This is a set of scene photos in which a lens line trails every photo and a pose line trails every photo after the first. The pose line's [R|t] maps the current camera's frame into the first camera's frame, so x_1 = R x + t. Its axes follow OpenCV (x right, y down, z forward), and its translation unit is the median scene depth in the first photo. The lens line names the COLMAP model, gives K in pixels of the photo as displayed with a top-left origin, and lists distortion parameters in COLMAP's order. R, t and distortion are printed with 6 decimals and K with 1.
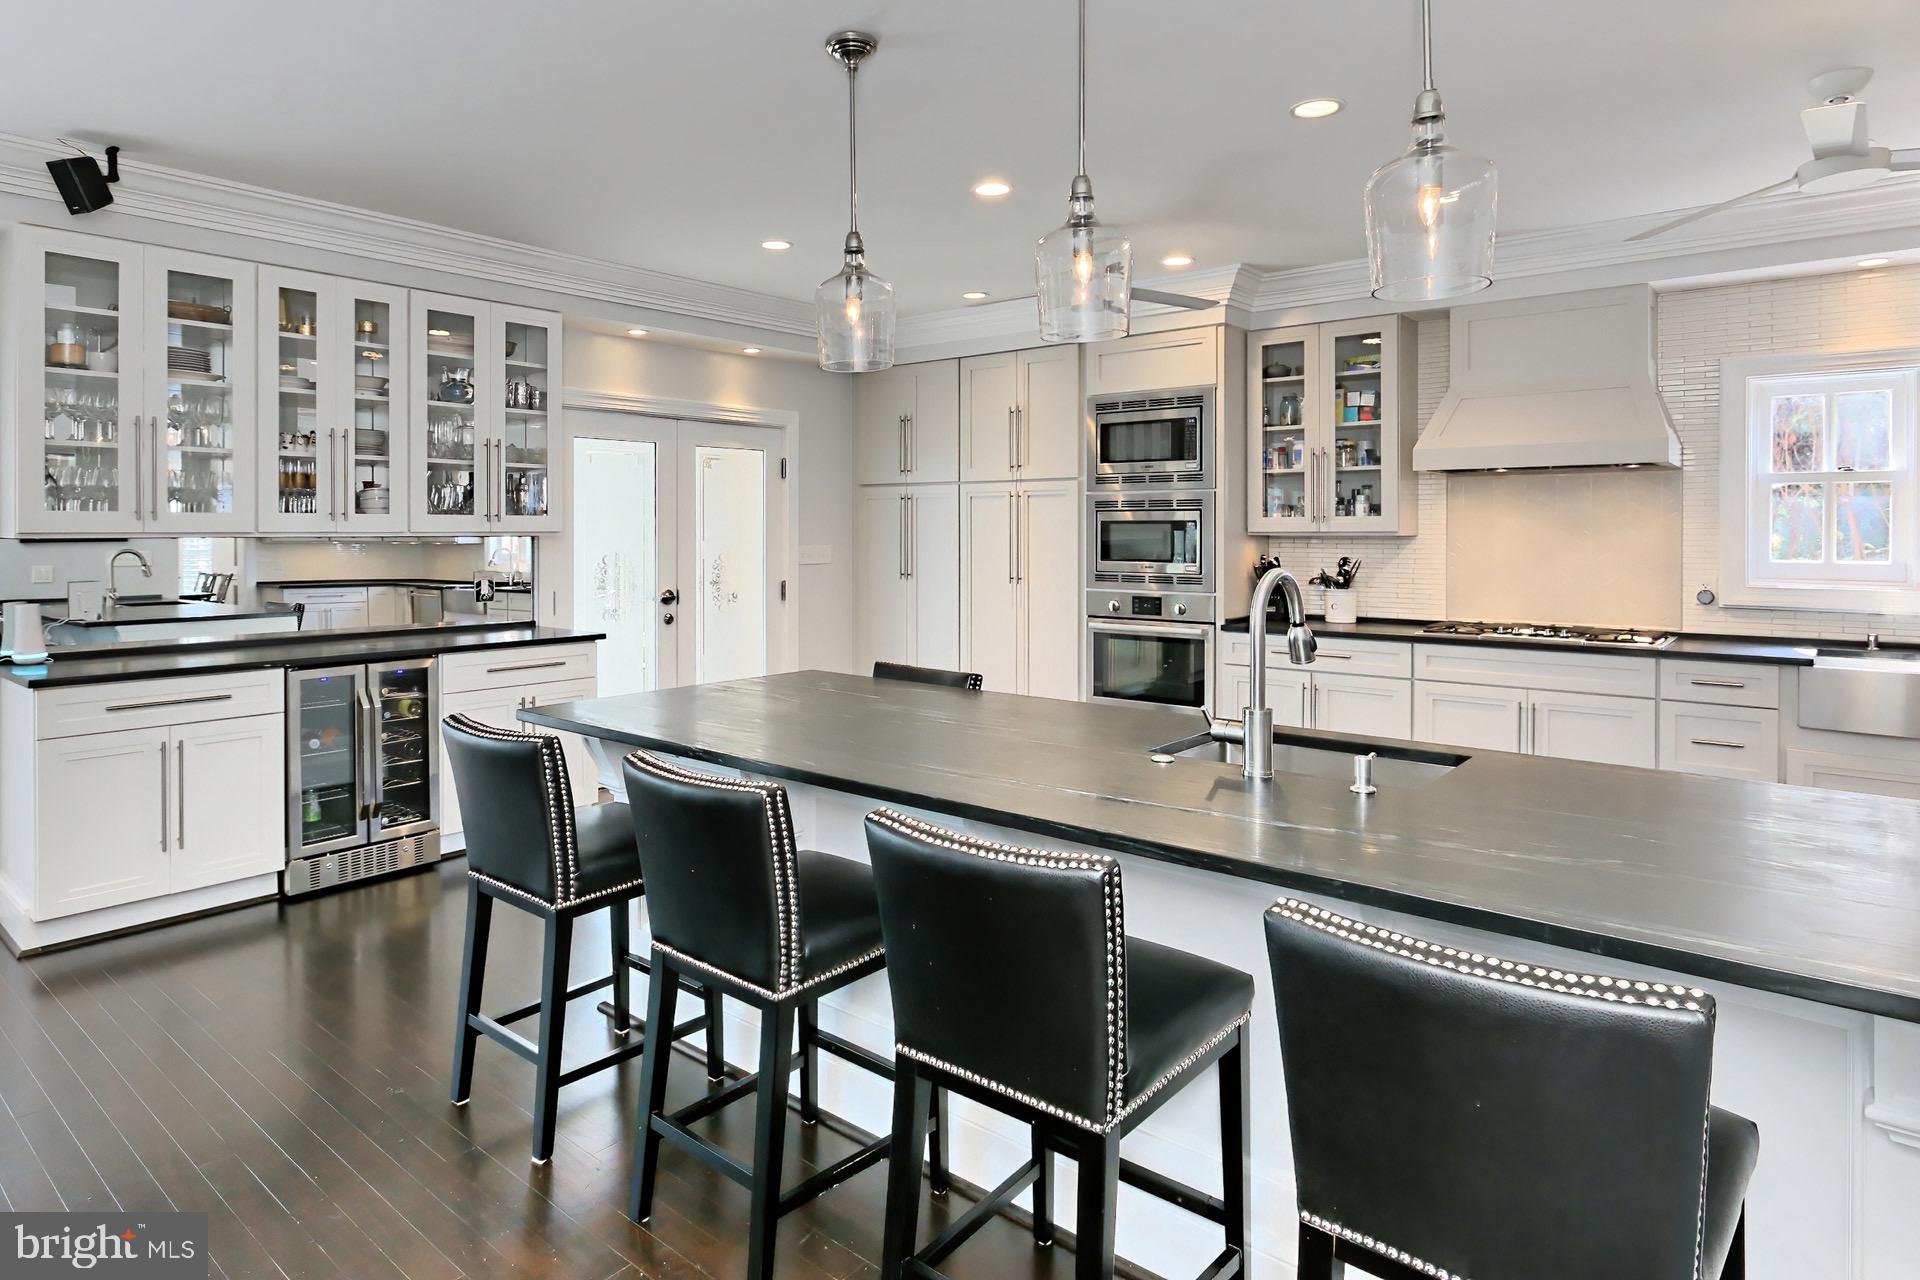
lens RADIAL K [[1035.9, 0, 970.3], [0, 1035.9, 543.7], [0, 0, 1]] dist [-0.016366, 0.008531]
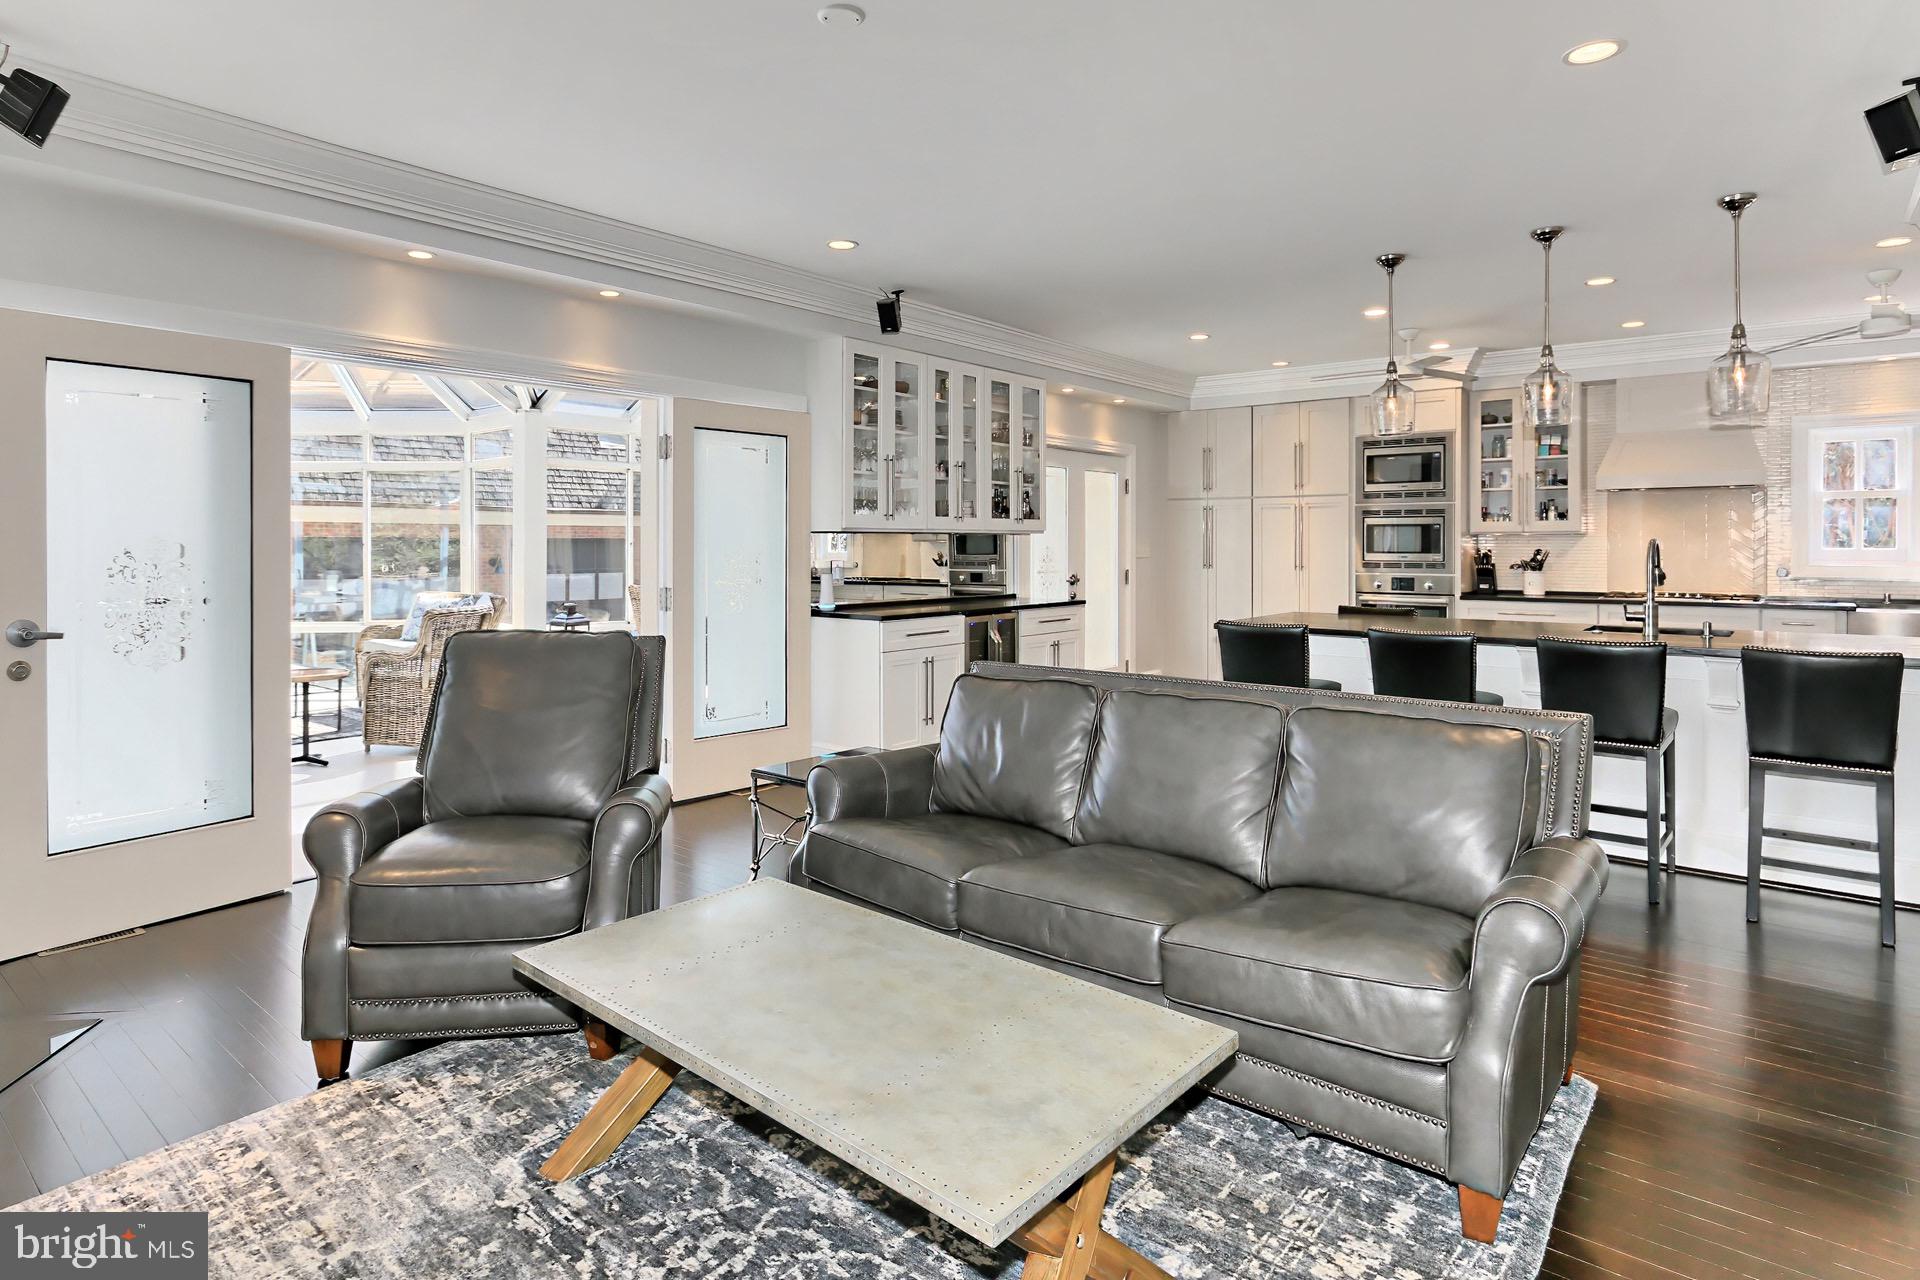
lens RADIAL K [[1035.9, 0, 1060.2], [0, 1035.9, 558.7], [0, 0, 1]] dist [-0.016366, 0.008531]
pose [[0.997034, -0.003929, 0.076865, -0.422507], [0.003853, 0.999992, 0.001141, 0.022696], [-0.076869, -0.000841, 0.997041, -0.395095]]
